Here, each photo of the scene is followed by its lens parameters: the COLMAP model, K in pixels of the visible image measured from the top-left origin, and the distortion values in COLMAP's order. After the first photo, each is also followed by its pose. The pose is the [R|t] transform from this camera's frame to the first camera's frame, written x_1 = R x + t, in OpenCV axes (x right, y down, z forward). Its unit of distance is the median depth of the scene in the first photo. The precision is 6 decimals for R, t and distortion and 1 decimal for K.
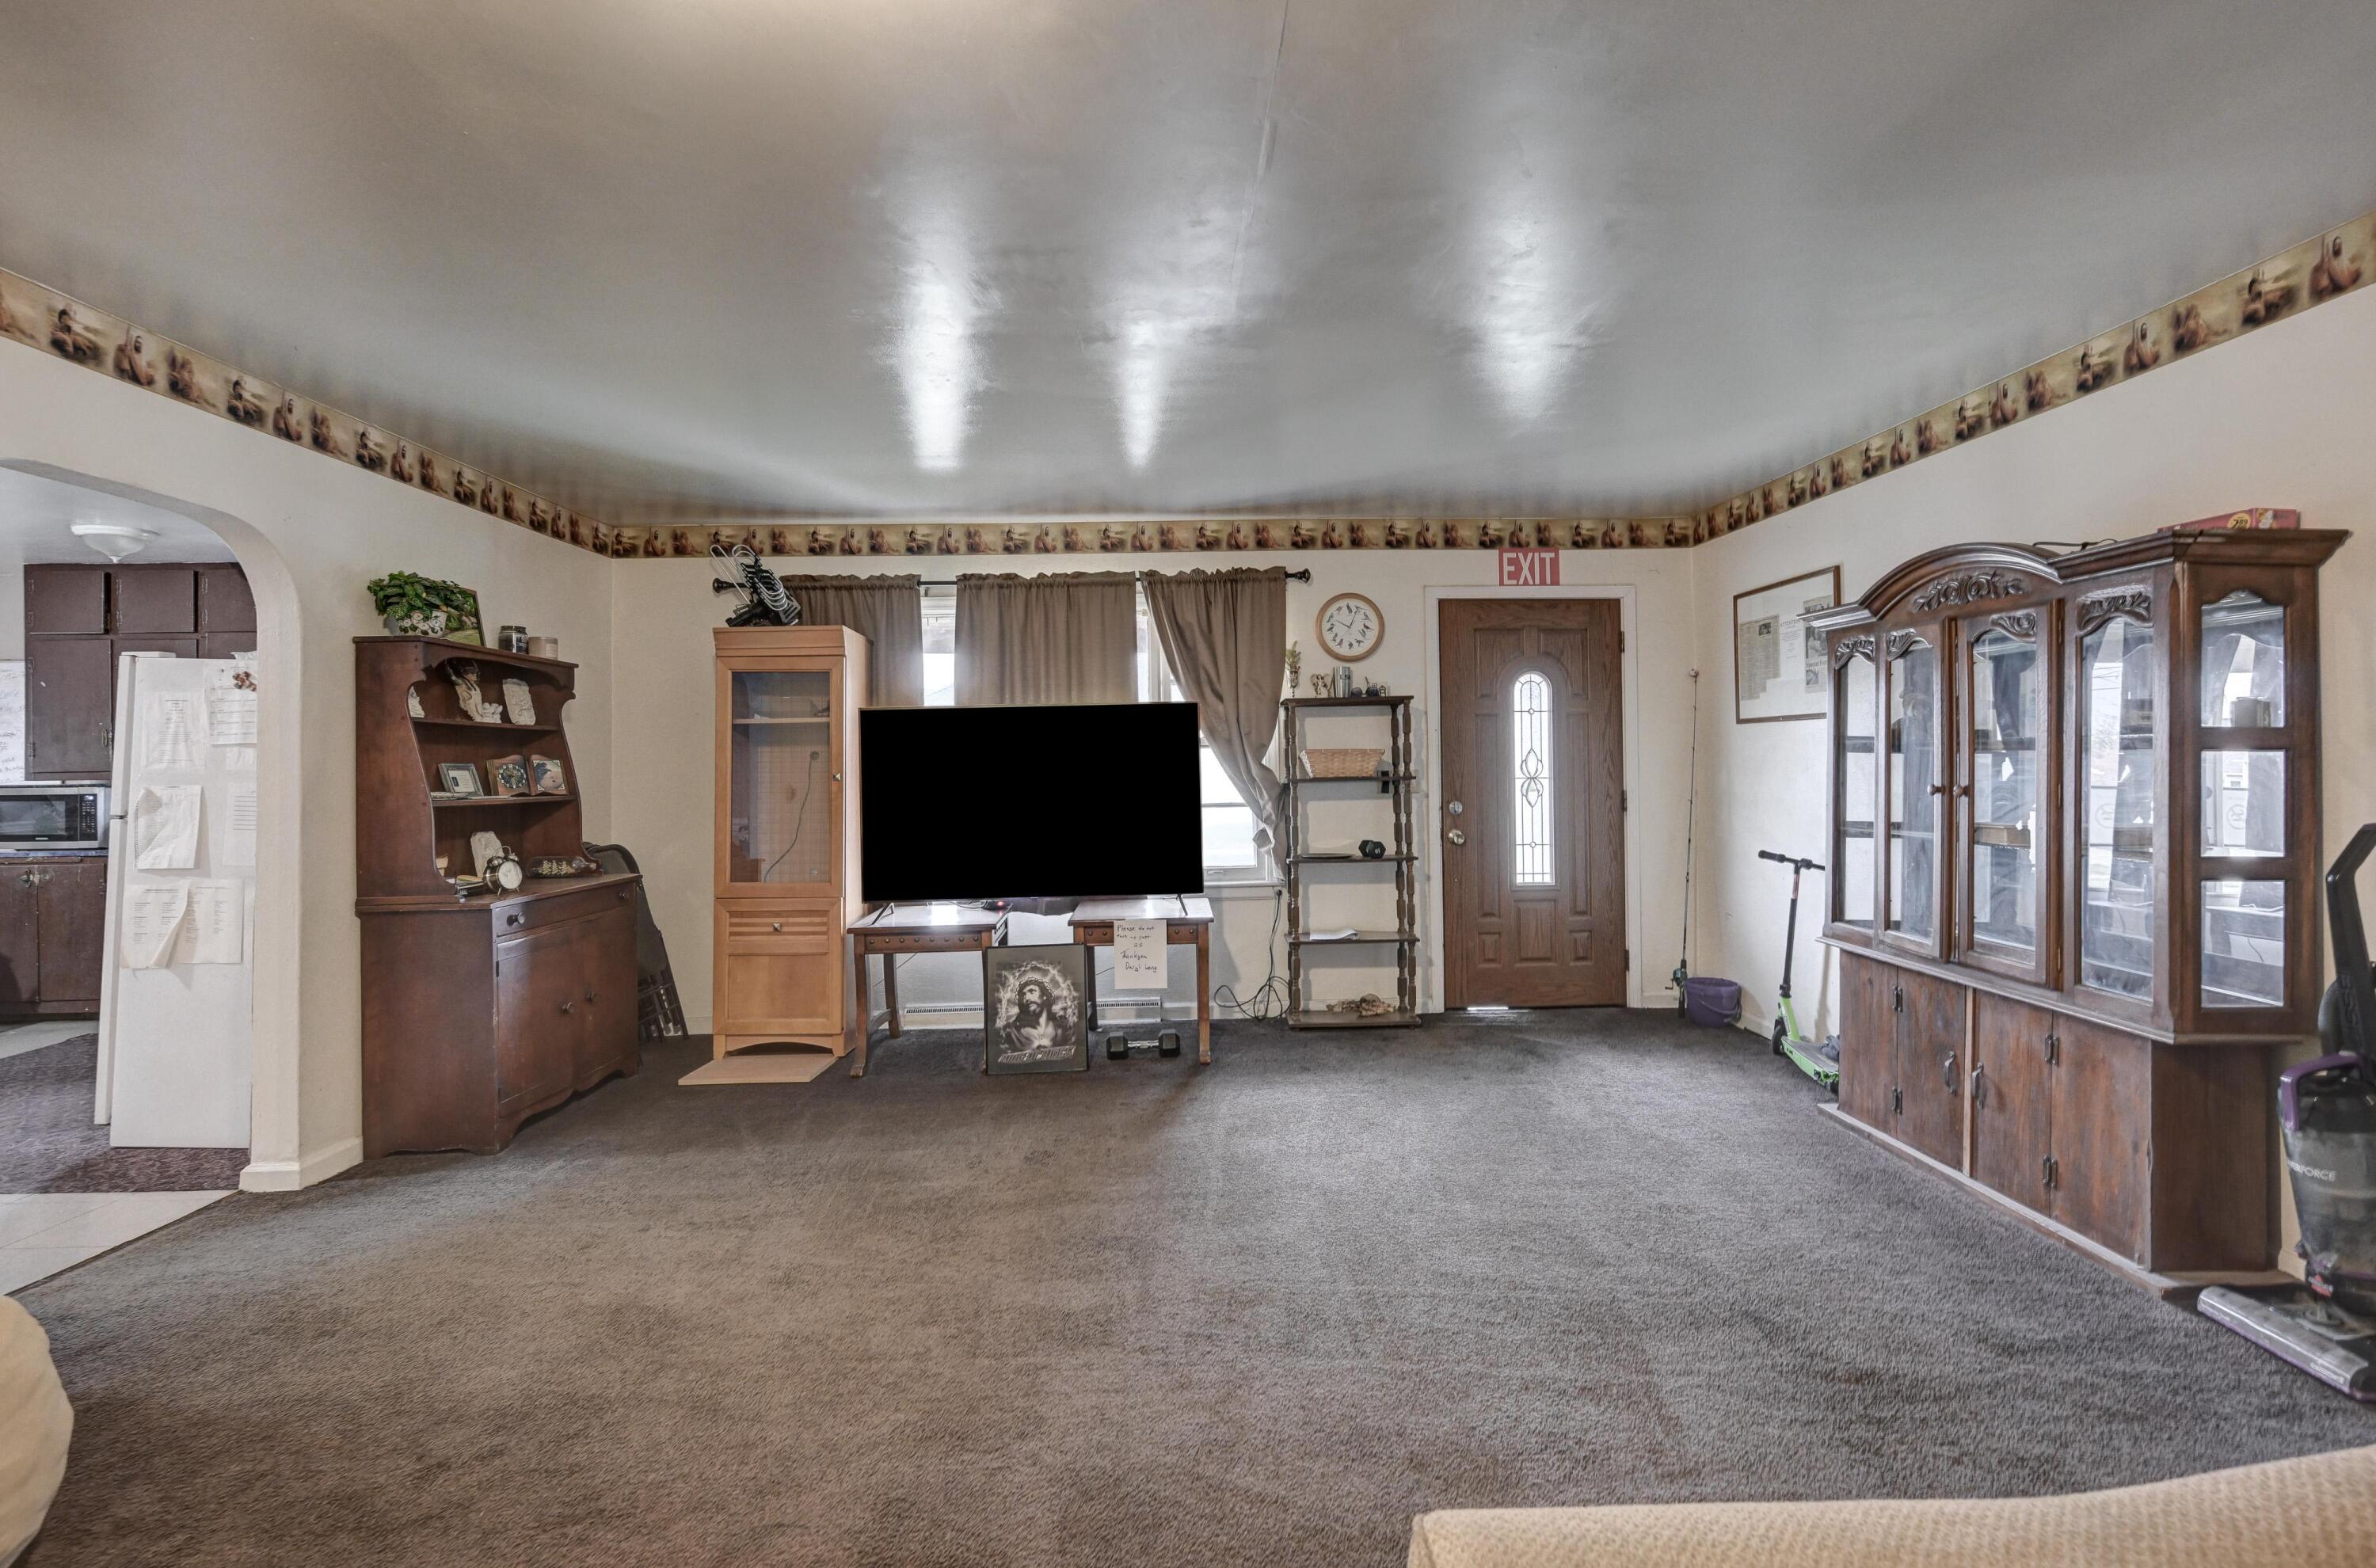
lens RADIAL K [[1048.0, 0, 1189.3], [0, 1048.0, 771.6], [0, 0, 1]] dist [-0.000738, -0.000146]
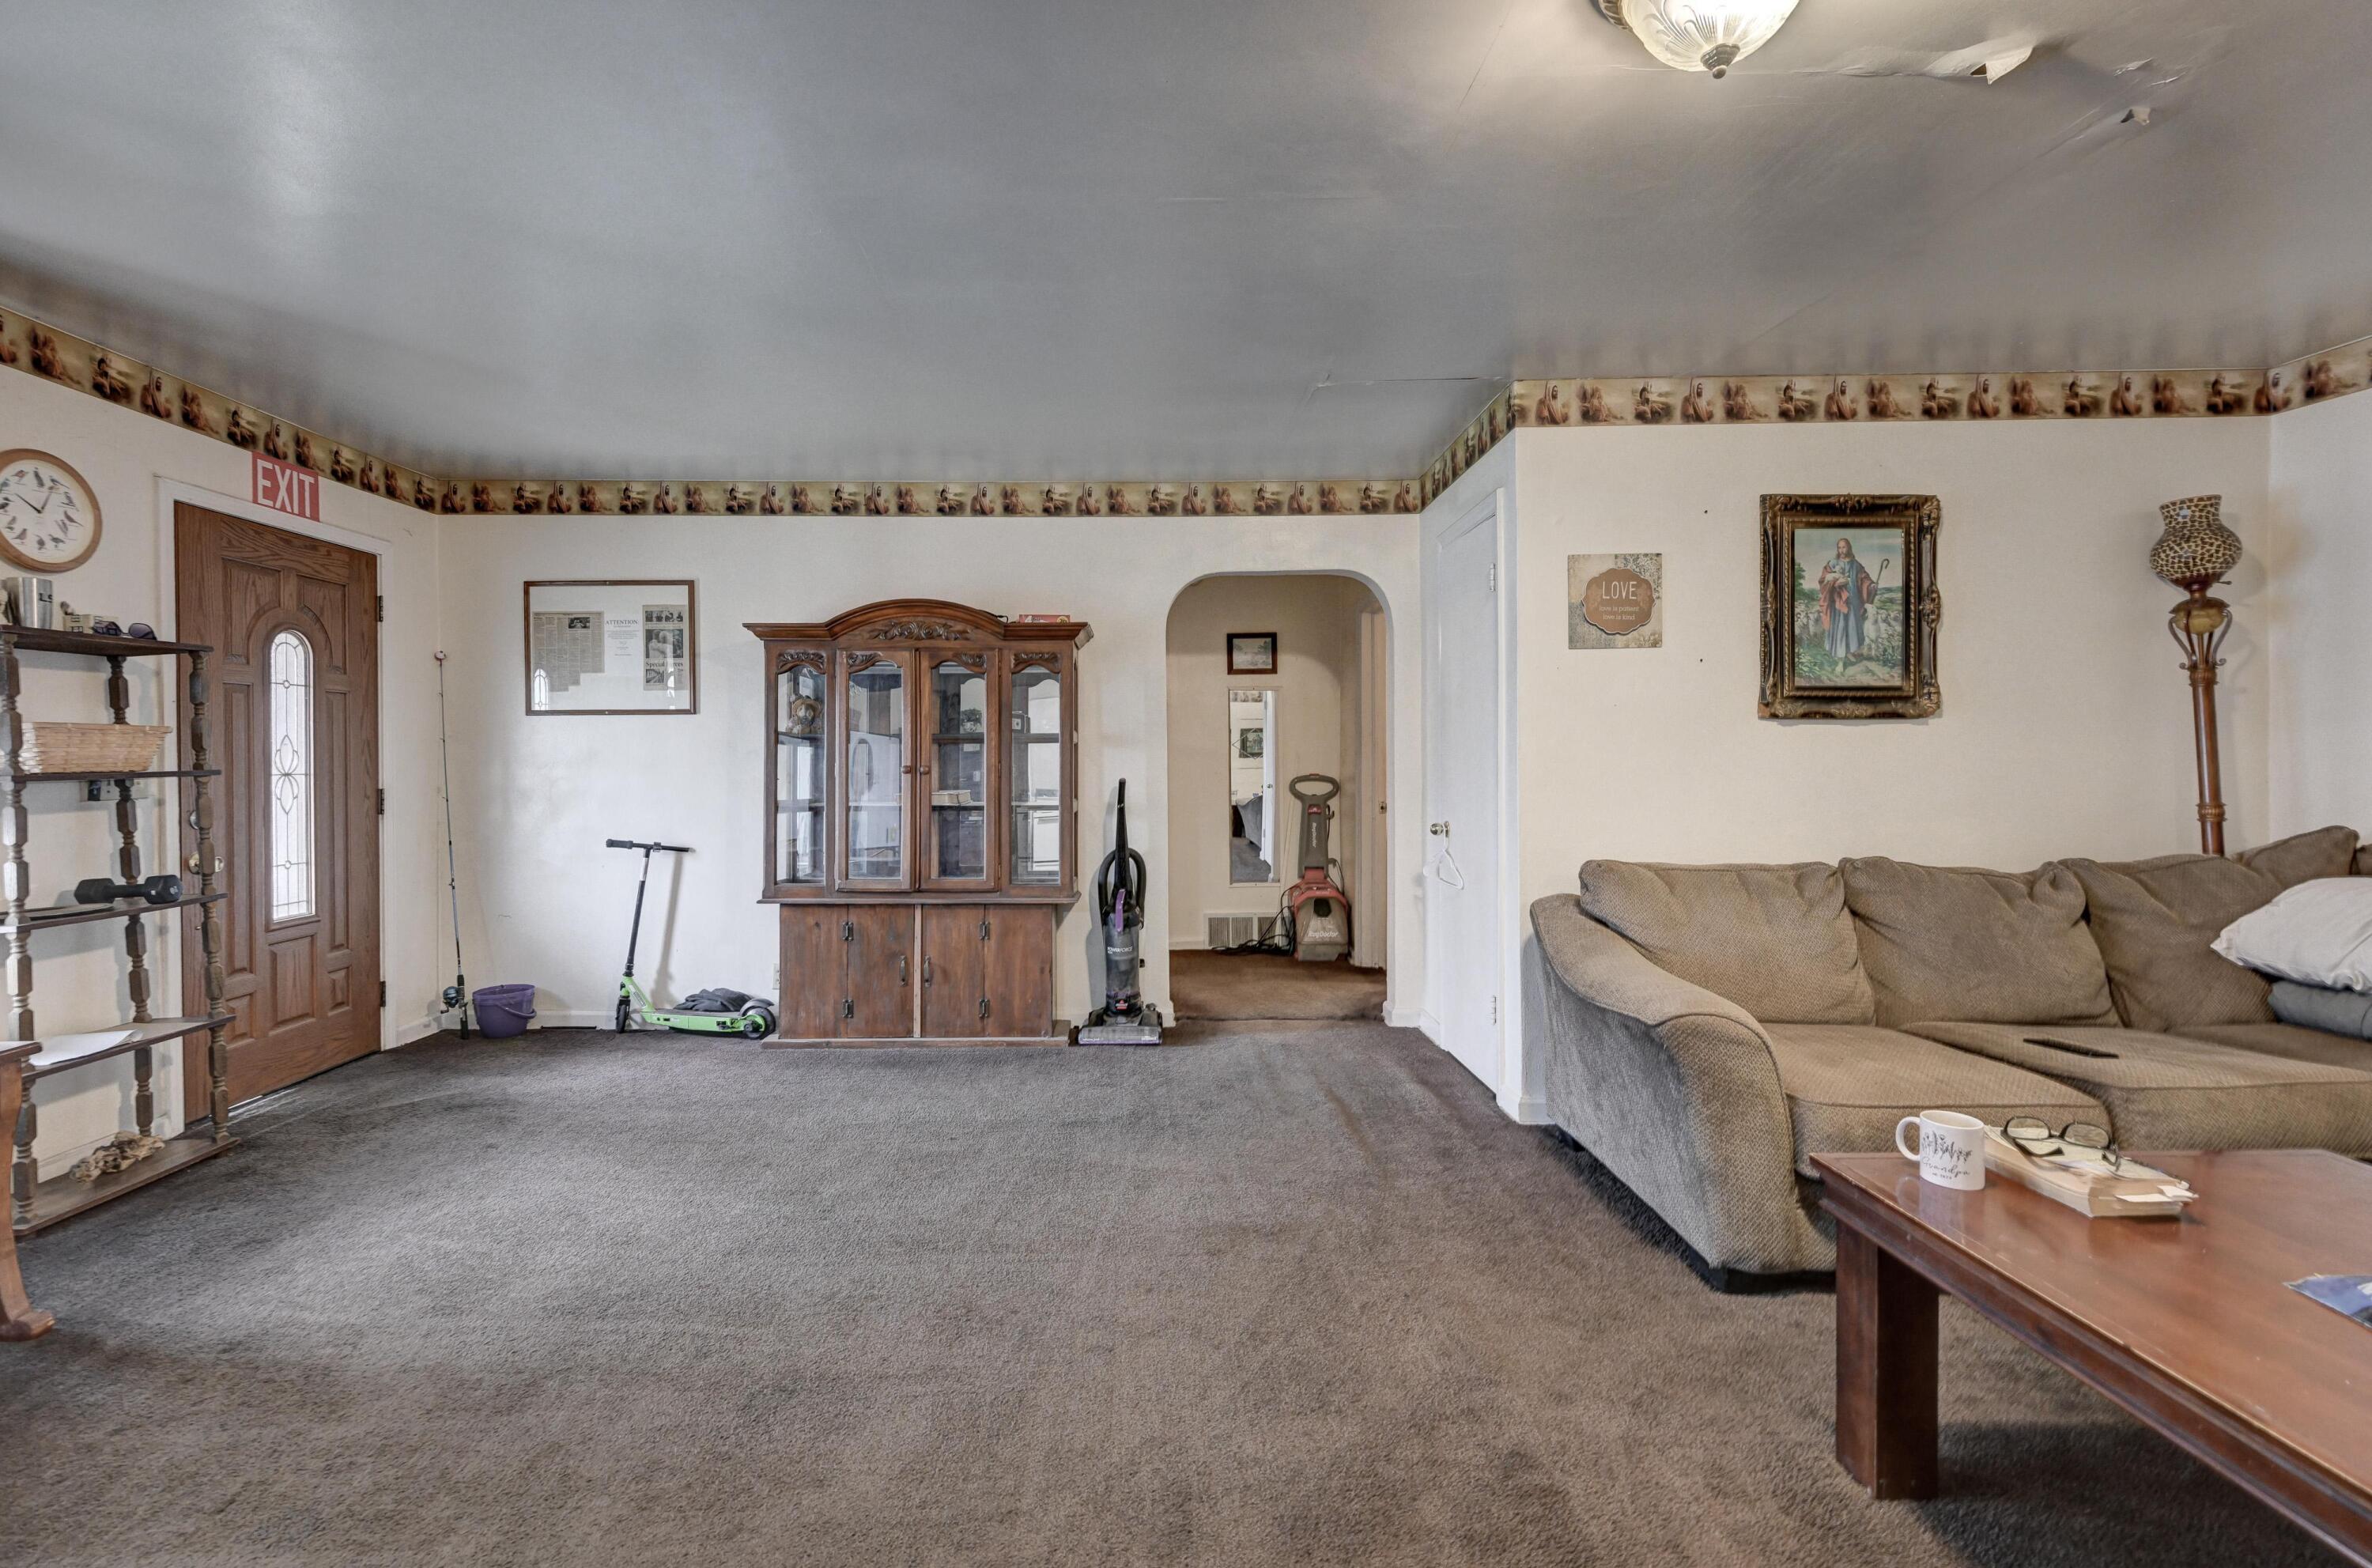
lens RADIAL K [[1023.4, 0, 1186.0], [0, 1023.4, 784.0], [0, 0, 1]] dist [-0.000636, 0.000025]
pose [[0.012921, -0.015959, 0.999789, -0.433630], [0.017991, 0.999714, 0.015725, 0.014480], [-0.999755, 0.017784, 0.013204, 0.402847]]
